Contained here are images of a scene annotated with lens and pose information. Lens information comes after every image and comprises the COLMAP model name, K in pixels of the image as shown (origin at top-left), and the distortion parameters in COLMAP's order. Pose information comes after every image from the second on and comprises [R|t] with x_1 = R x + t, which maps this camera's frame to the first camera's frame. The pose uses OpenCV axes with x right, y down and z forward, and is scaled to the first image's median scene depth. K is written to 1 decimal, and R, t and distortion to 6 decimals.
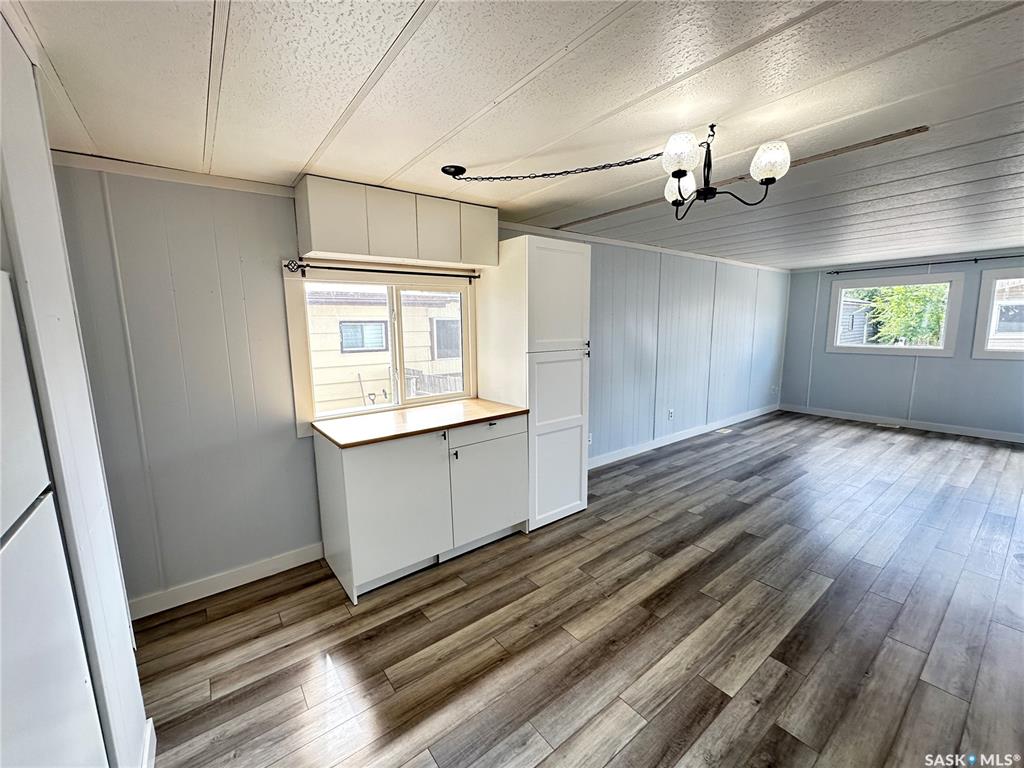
lens RADIAL K [[413.7, 0, 510.3], [0, 413.7, 384.8], [0, 0, 1]] dist [-0.000015, 0.000060]
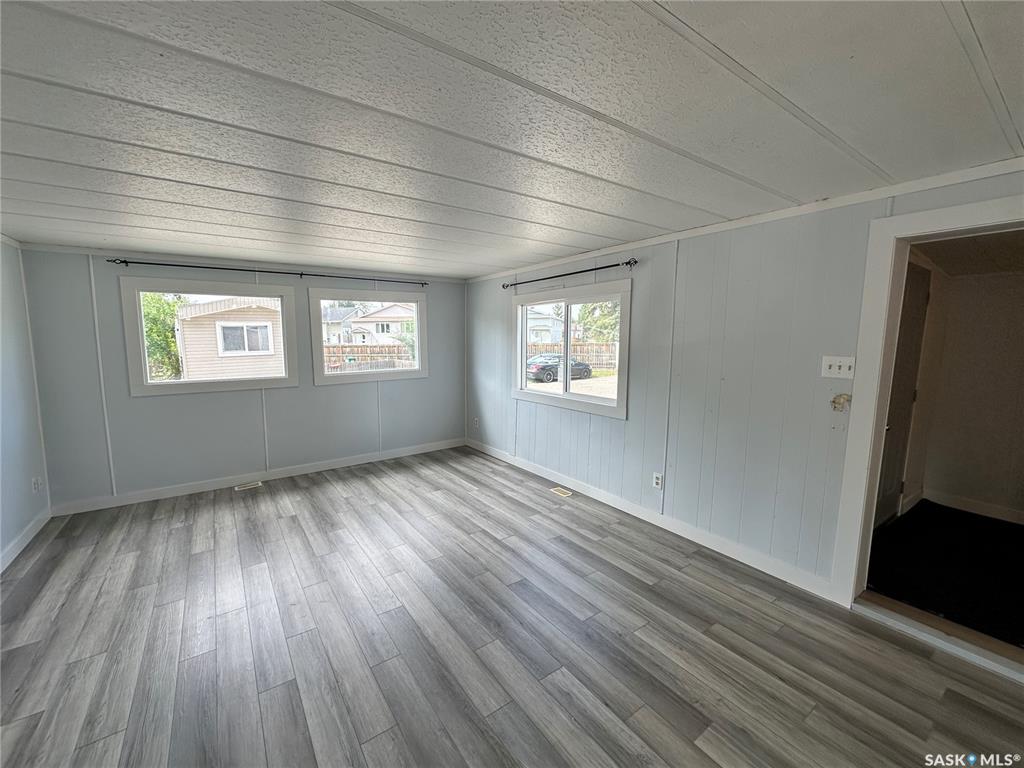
lens RADIAL K [[413.7, 0, 510.3], [0, 413.7, 384.8], [0, 0, 1]] dist [-0.000015, 0.000060]
pose [[0.025701, -0.102908, 0.994359, 0.232091], [0.156539, 0.982831, 0.097669, -0.083048], [-0.987337, 0.153146, 0.041368, 0.524798]]
